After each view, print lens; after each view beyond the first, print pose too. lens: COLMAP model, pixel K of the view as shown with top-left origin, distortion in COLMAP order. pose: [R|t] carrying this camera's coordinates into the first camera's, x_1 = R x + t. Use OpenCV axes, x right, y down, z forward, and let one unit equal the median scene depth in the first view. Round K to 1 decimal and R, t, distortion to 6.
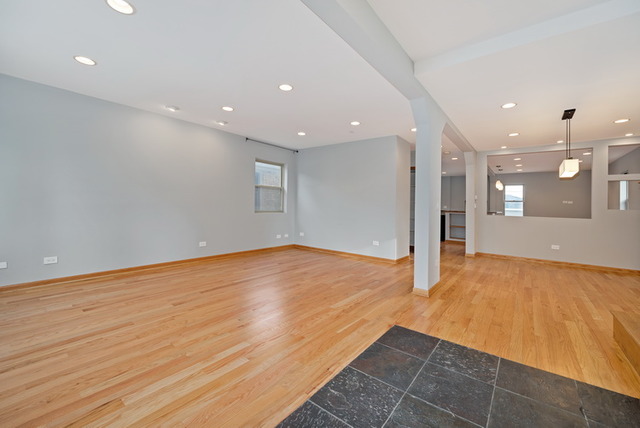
lens RADIAL K [[255.3, 0, 331.5], [0, 255.3, 208.7], [0, 0, 1]] dist [-0.000632, -0.003111]
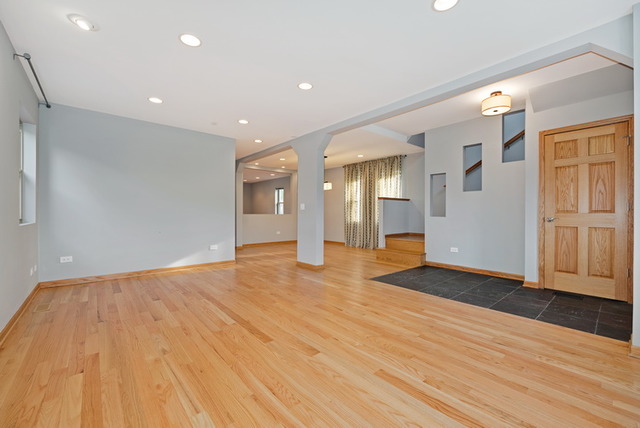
lens RADIAL K [[255.3, 0, 316.0], [0, 255.3, 215.2], [0, 0, 1]] dist [-0.000632, -0.003111]
pose [[0.221481, -0.026675, 0.974800, -1.445495], [0.005193, 0.999644, 0.026175, -0.002694], [-0.975151, -0.000735, 0.221540, 0.975937]]
